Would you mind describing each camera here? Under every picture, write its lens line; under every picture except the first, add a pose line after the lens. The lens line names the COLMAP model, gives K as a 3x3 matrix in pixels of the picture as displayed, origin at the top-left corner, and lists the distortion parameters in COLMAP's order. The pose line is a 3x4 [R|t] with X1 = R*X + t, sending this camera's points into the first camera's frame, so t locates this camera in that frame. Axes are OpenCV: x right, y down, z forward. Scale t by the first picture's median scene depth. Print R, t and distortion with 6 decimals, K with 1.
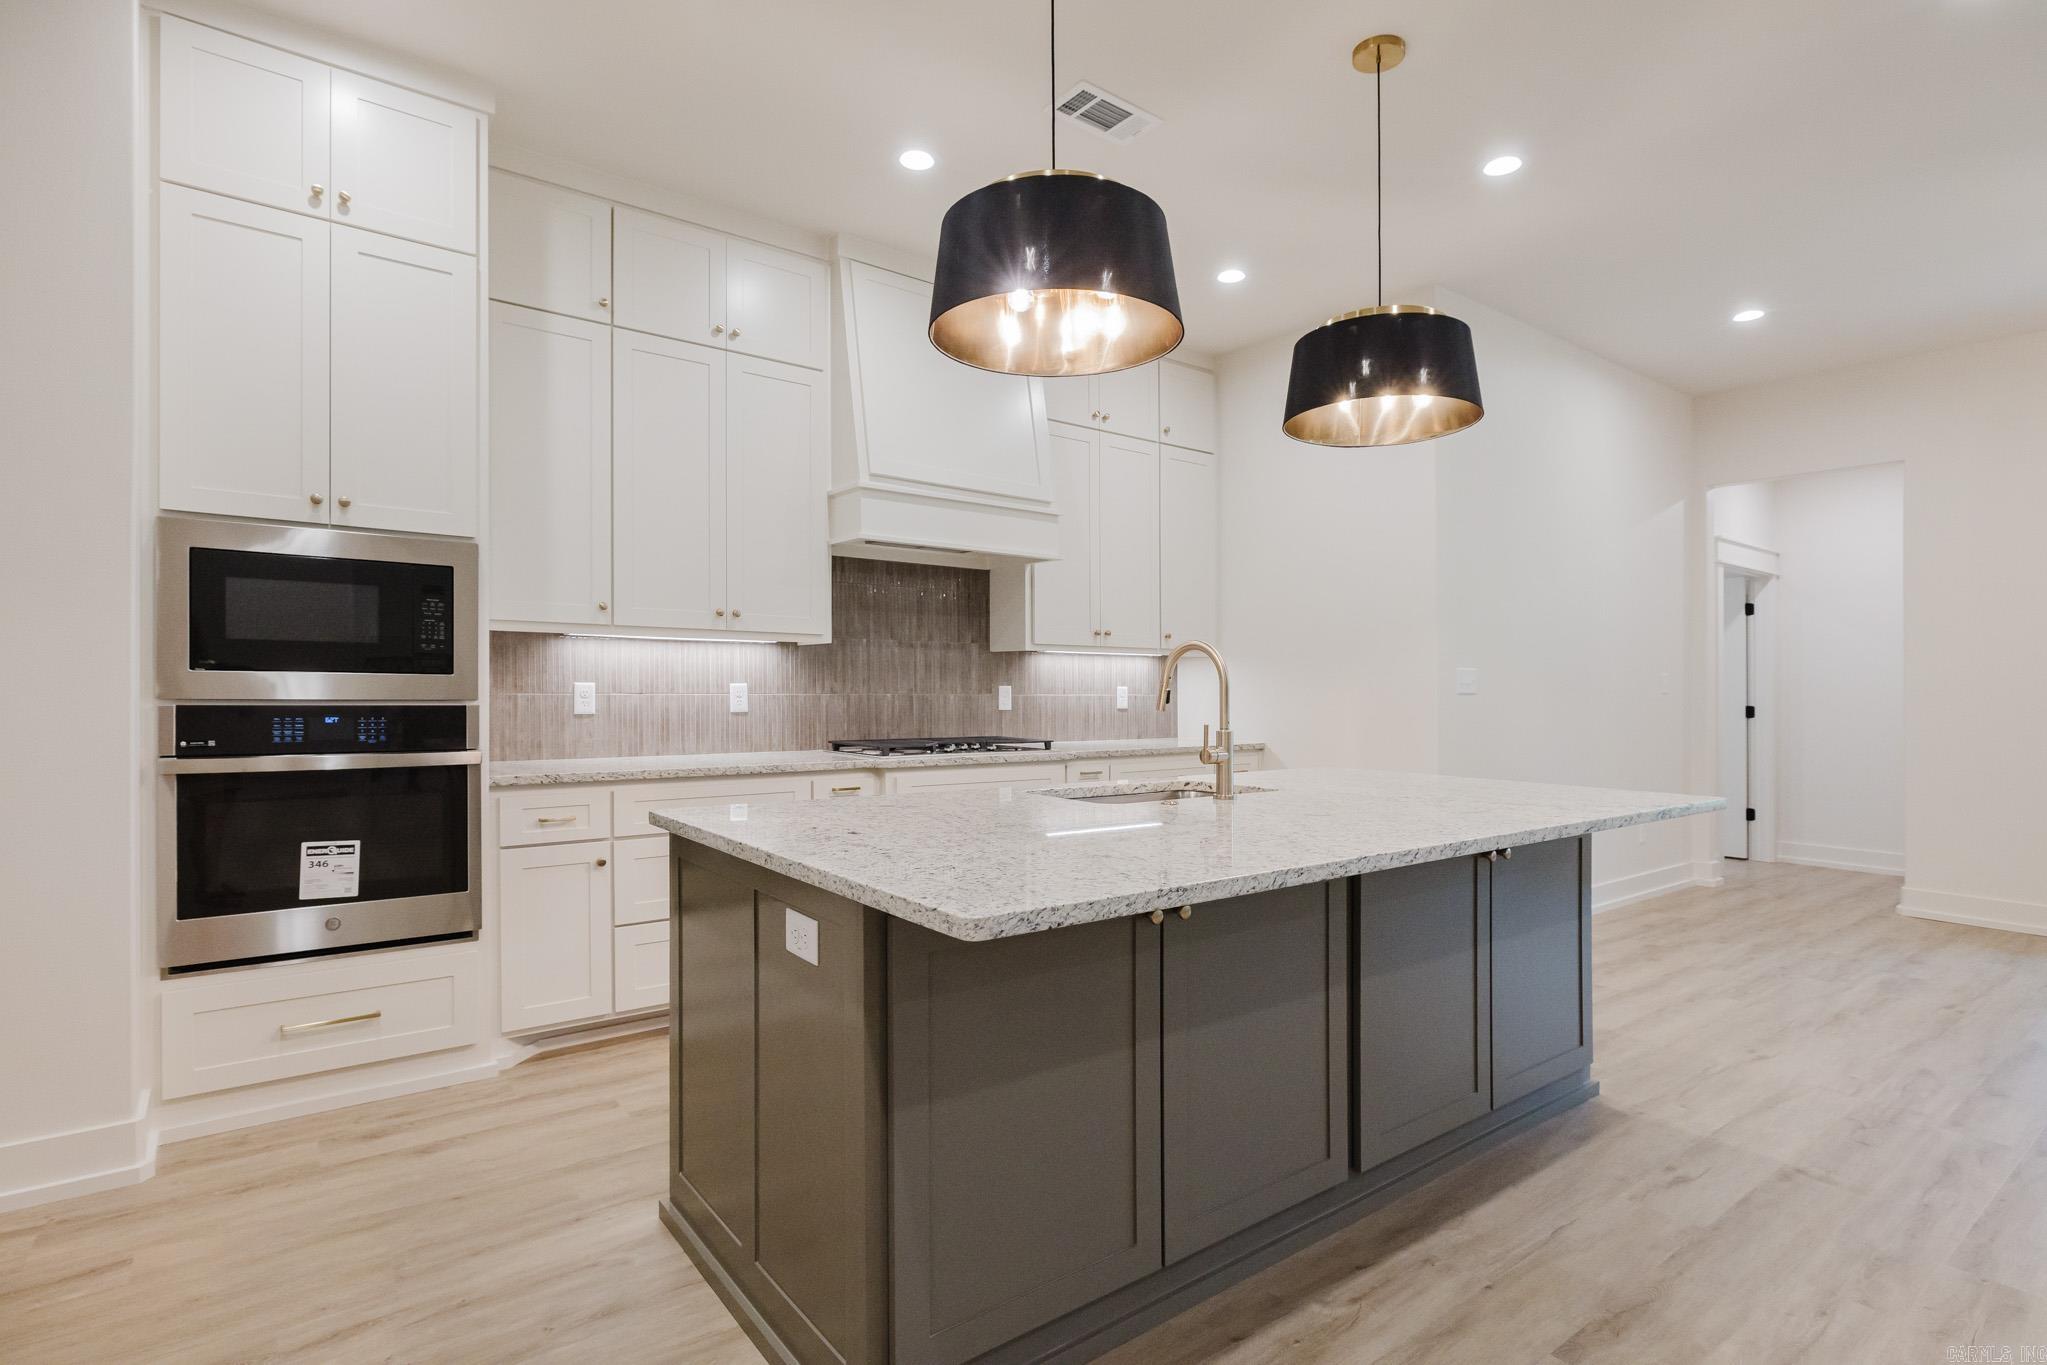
lens RADIAL K [[1020.9, 0, 1029.3], [0, 1020.9, 691.0], [0, 0, 1]] dist [-0.002053, 0.001303]
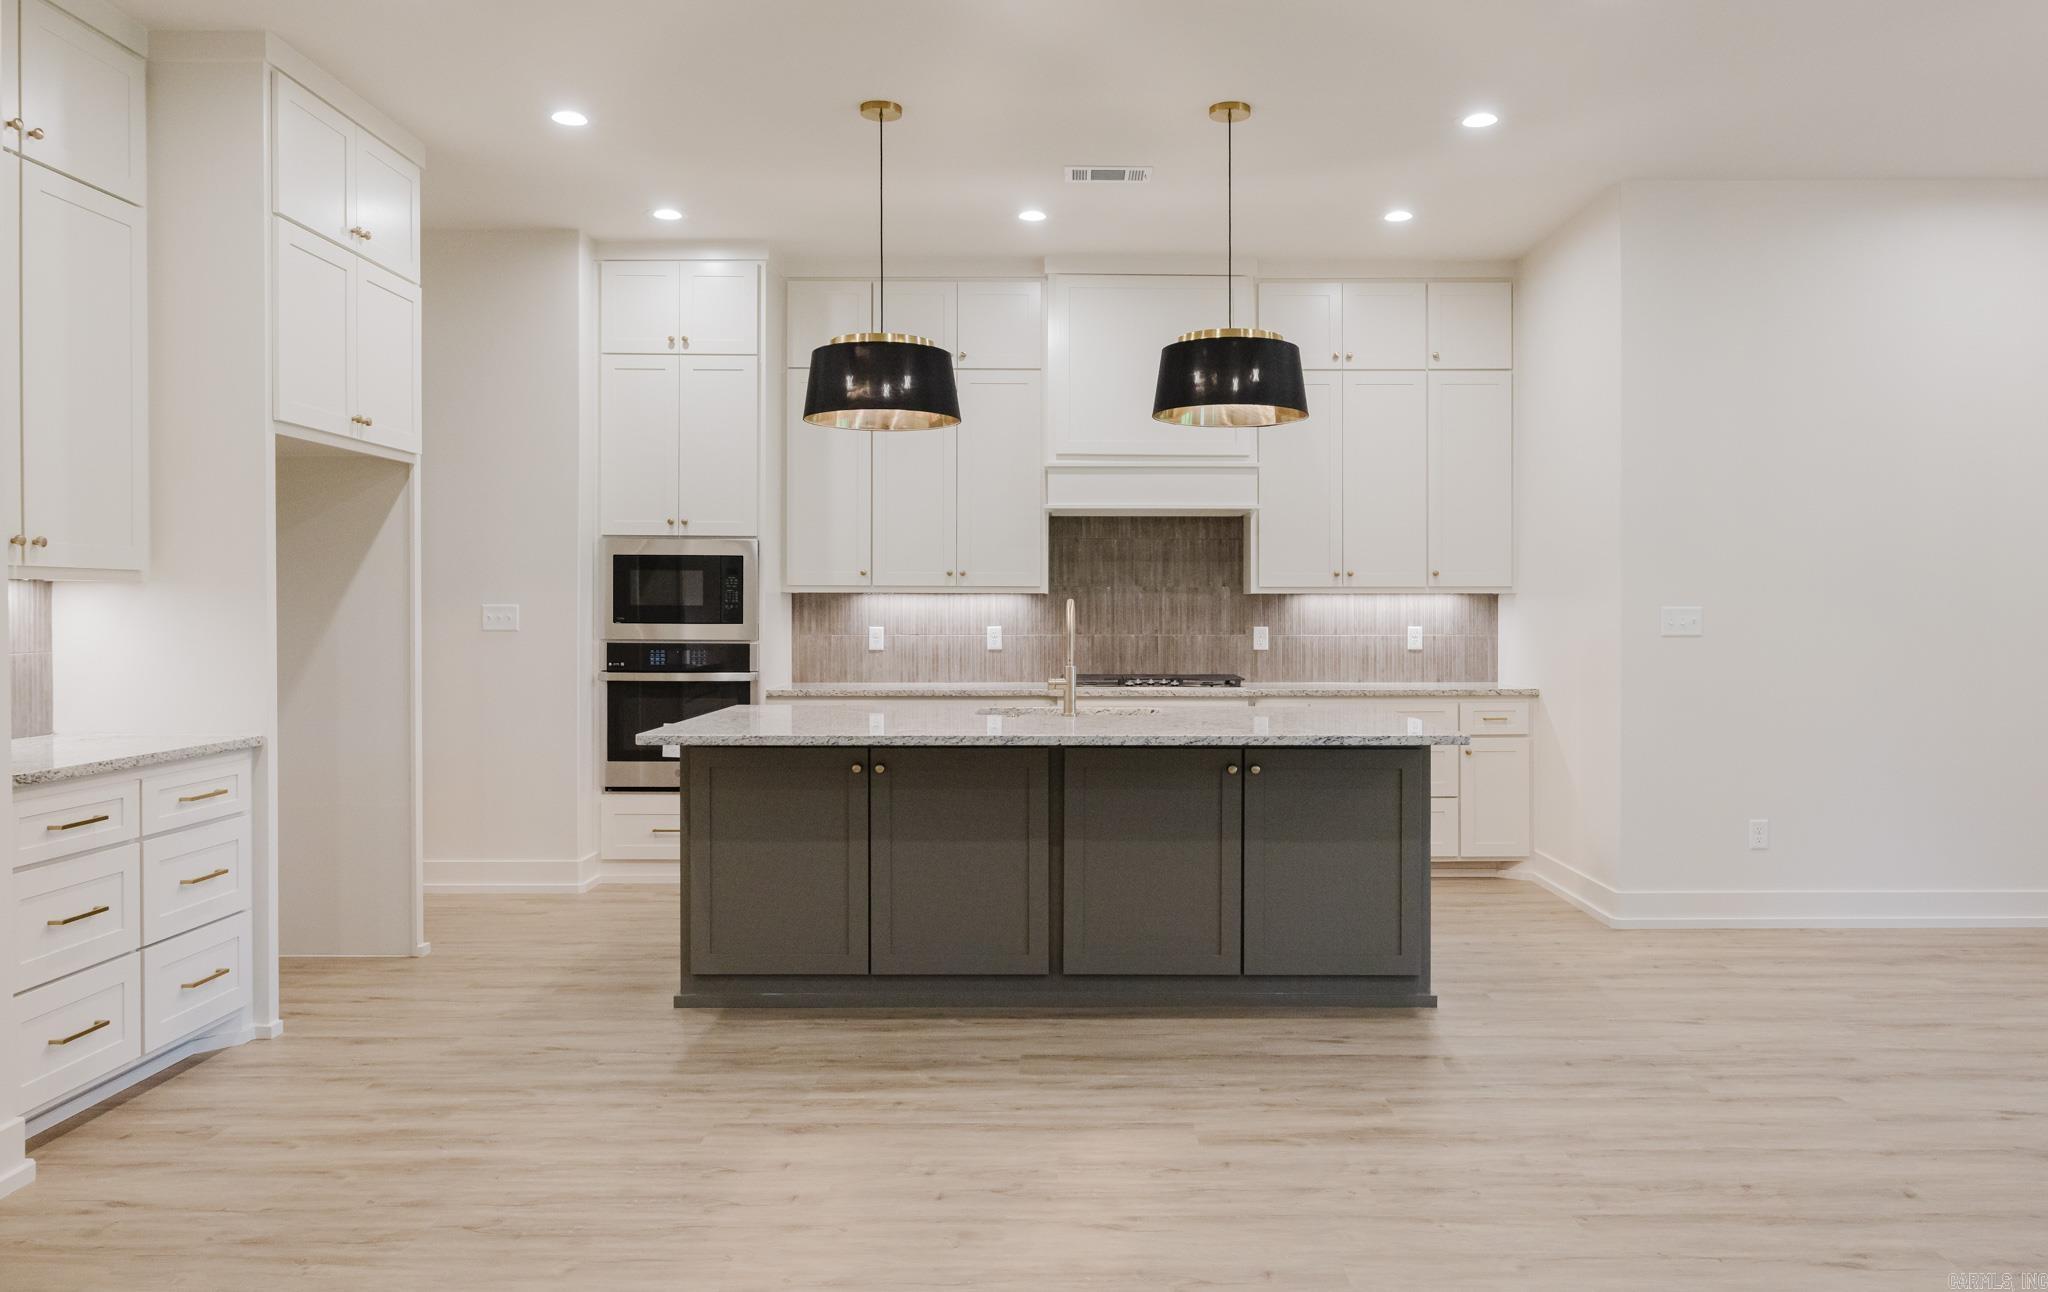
lens RADIAL K [[1401.1, 0, 1074.1], [0, 1401.1, 621.1], [0, 0, 1]] dist [-0.001073, 0.000892]
pose [[0.799760, -0.003113, -0.600312, 0.922951], [0.003289, 0.999994, -0.000804, -0.013830], [0.600311, -0.001332, 0.799765, -0.343843]]
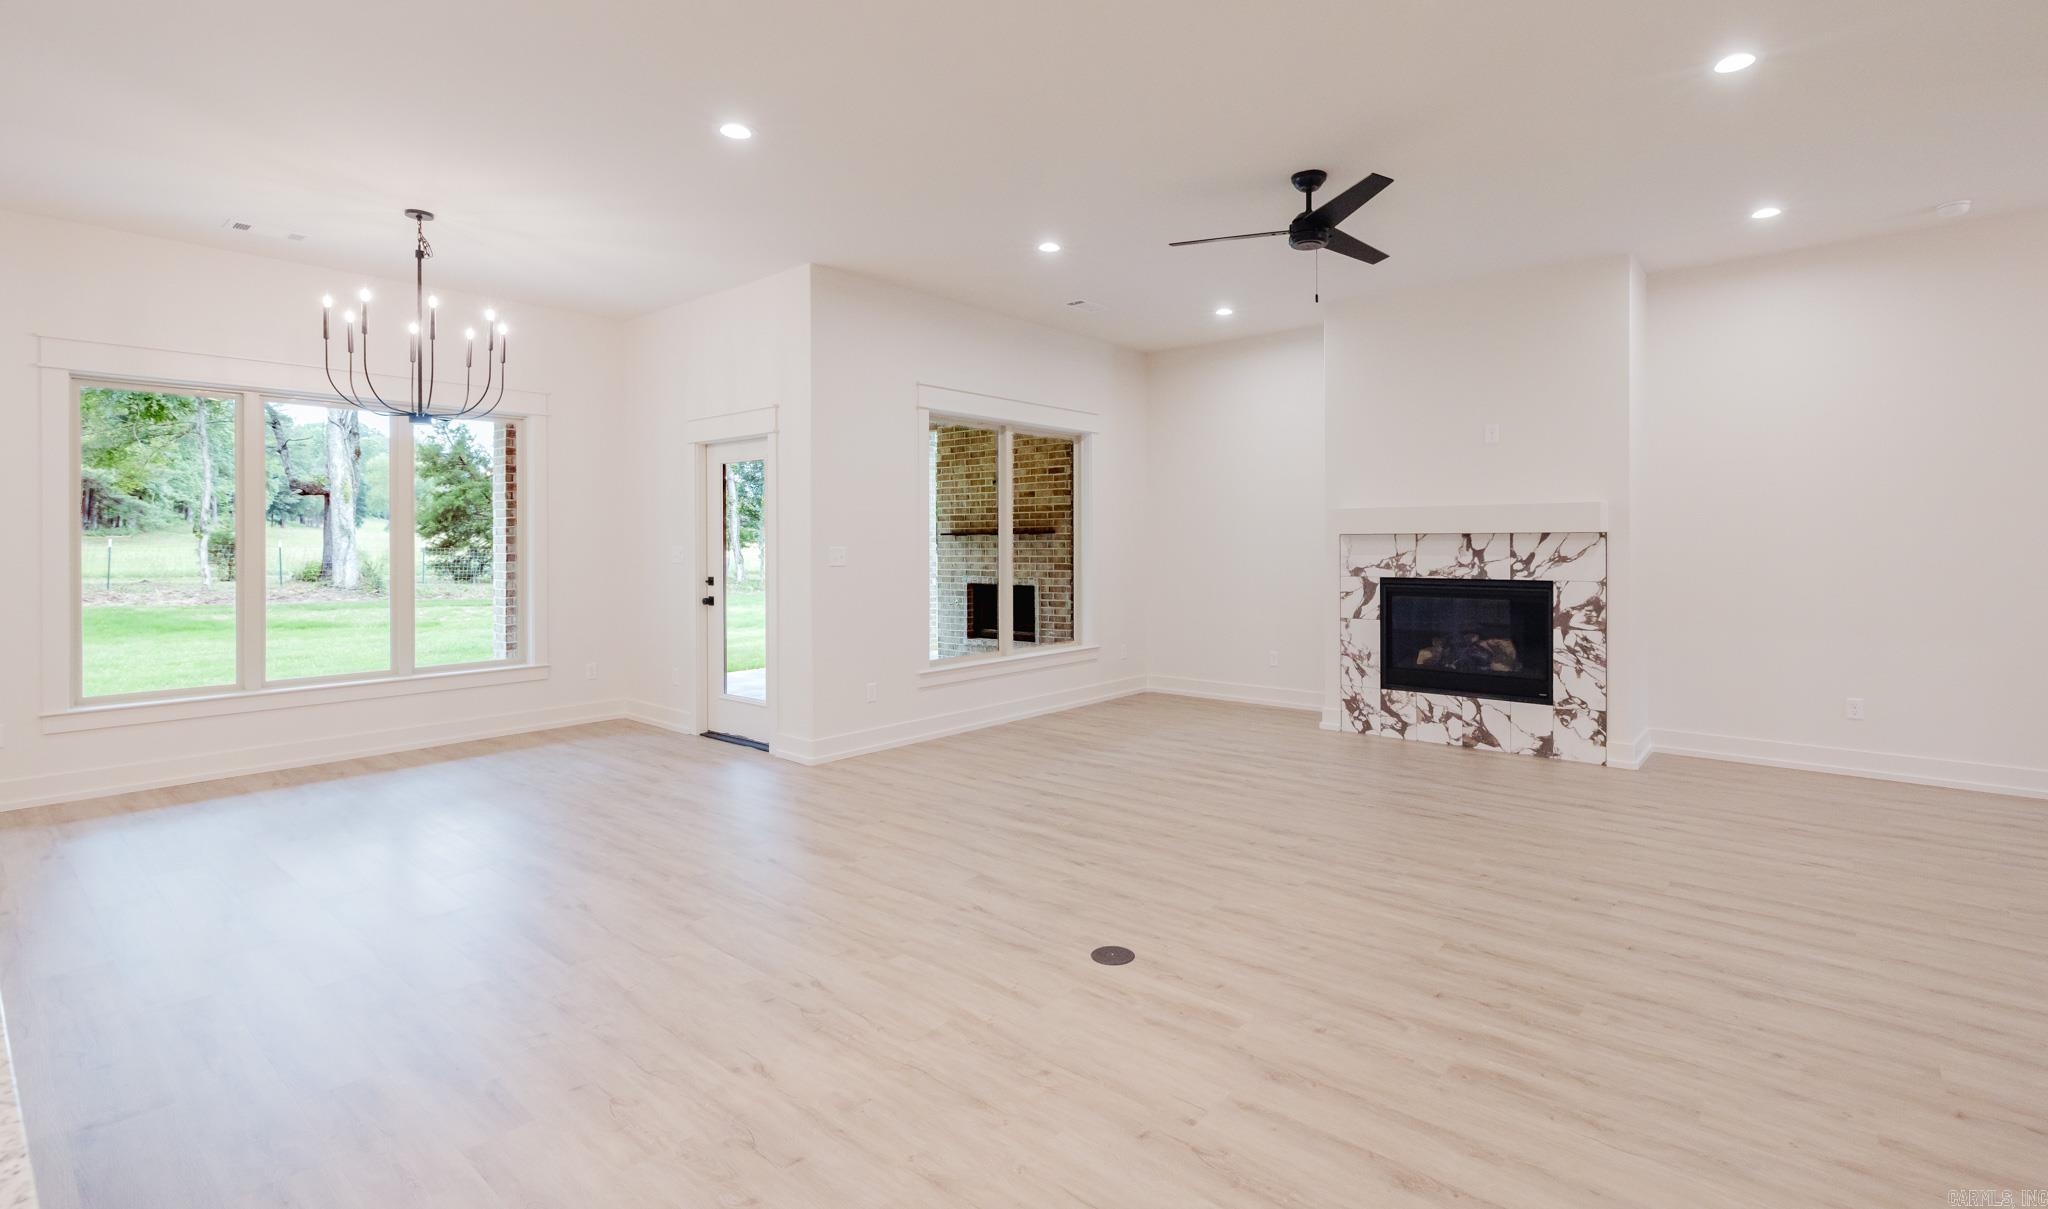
lens RADIAL K [[934.6, 0, 1064.9], [0, 934.6, 544.8], [0, 0, 1]] dist [0.008572, -0.001475]
pose [[-0.223521, -0.010831, 0.974639, -0.183708], [0.006509, 0.999899, 0.012604, -0.037015], [-0.974677, 0.009161, -0.223428, 0.229151]]
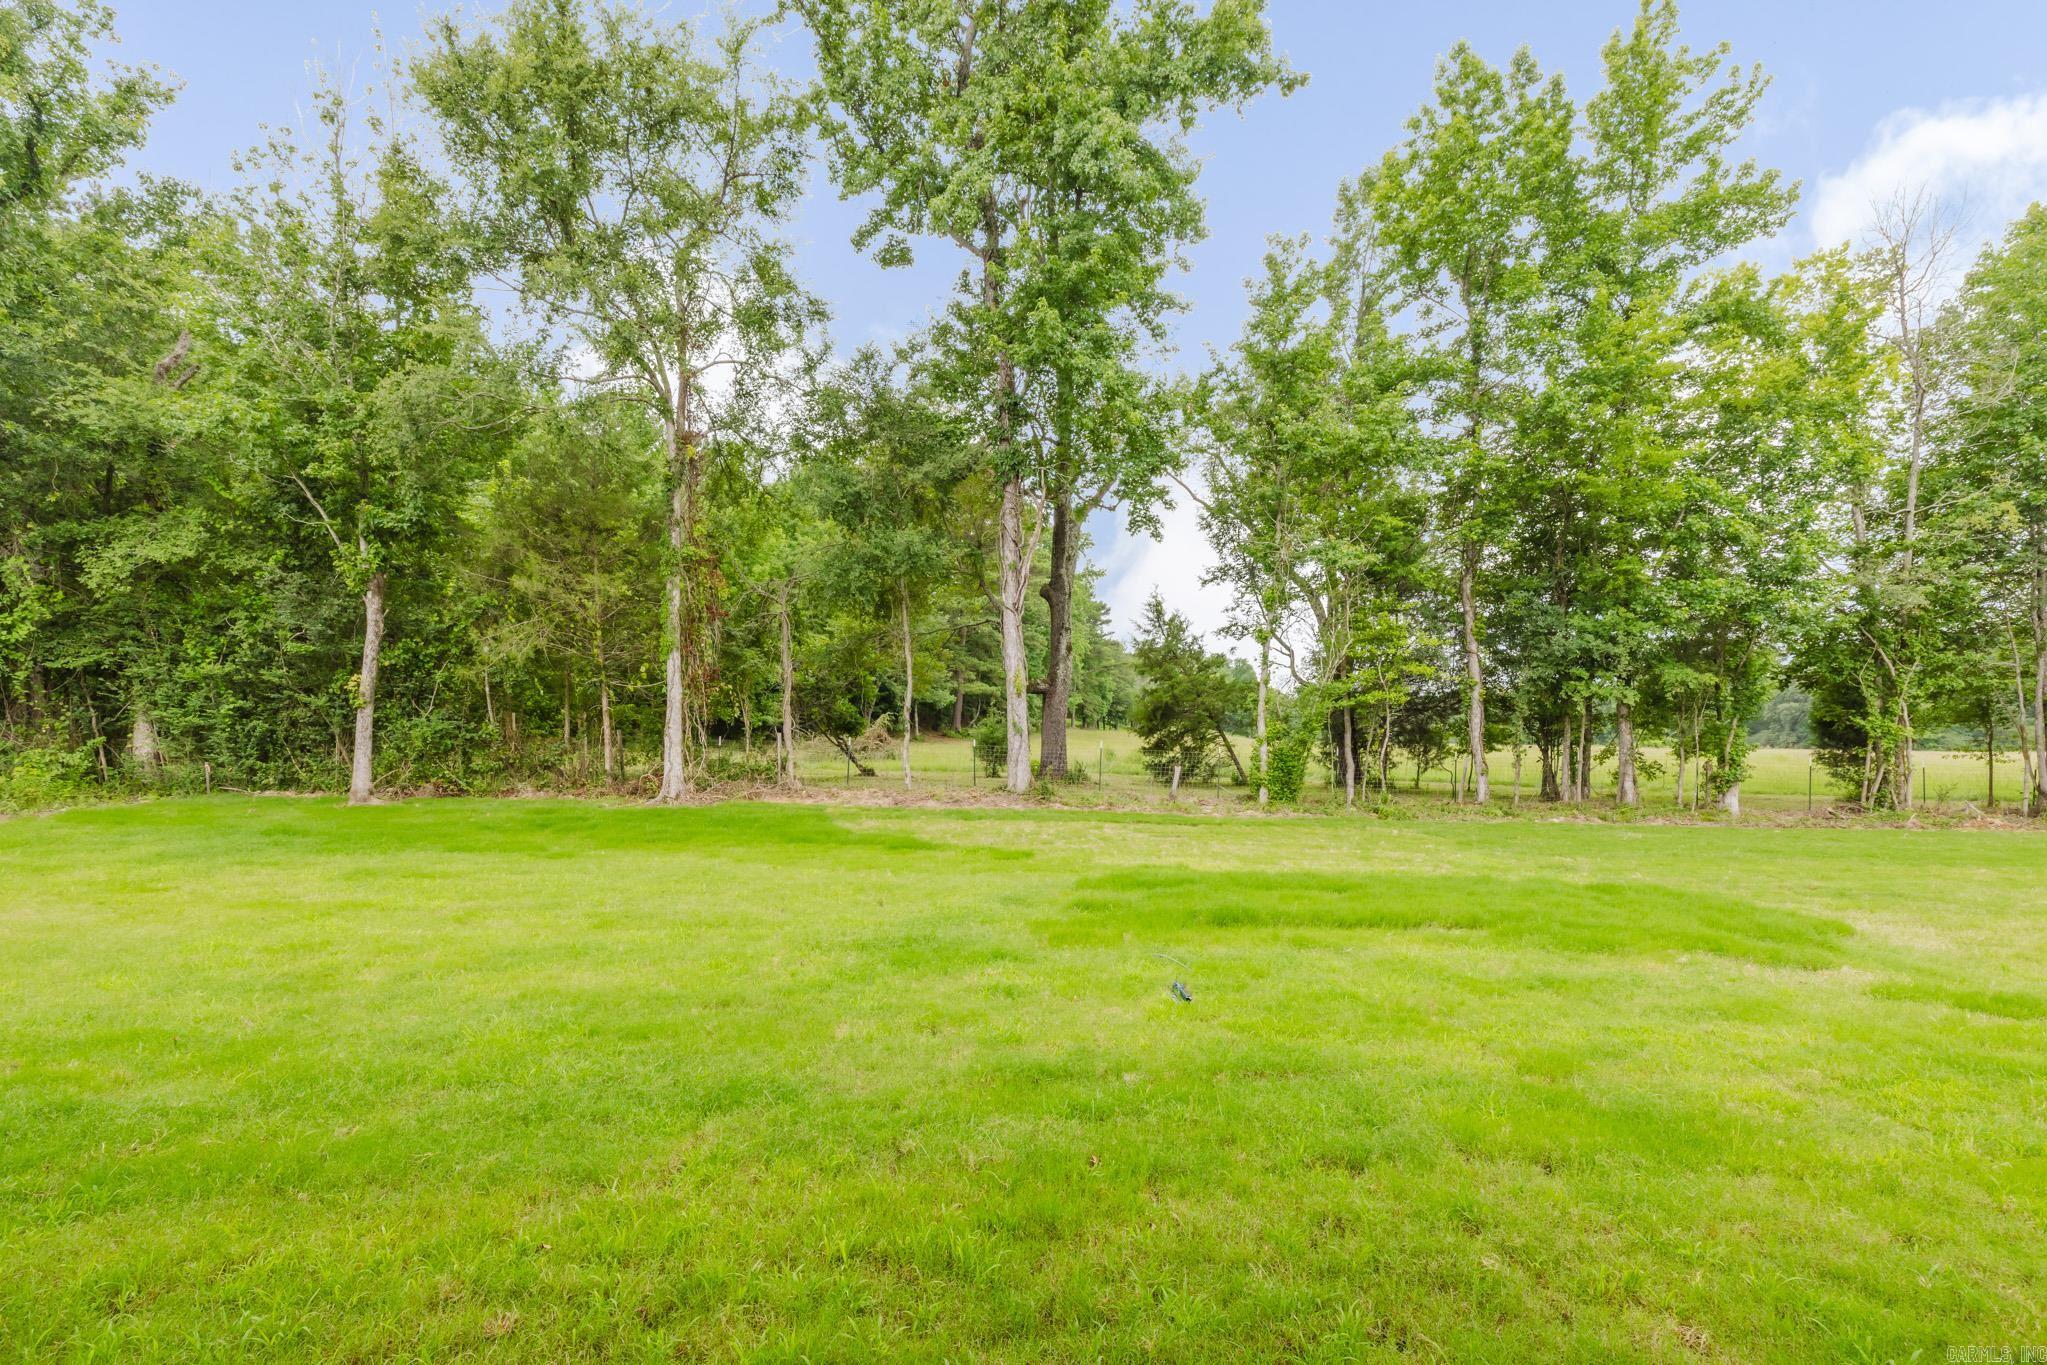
lens RADIAL K [[912.9, 0, 1019.8], [0, 912.9, 793.2], [0, 0, 1]] dist [0.001418, -0.000339]
pose [[0.557187, -0.053070, 0.828689, 2.409132], [0.007803, 0.998246, 0.058682, -0.020542], [-0.830350, -0.026230, 0.556624, 0.431044]]
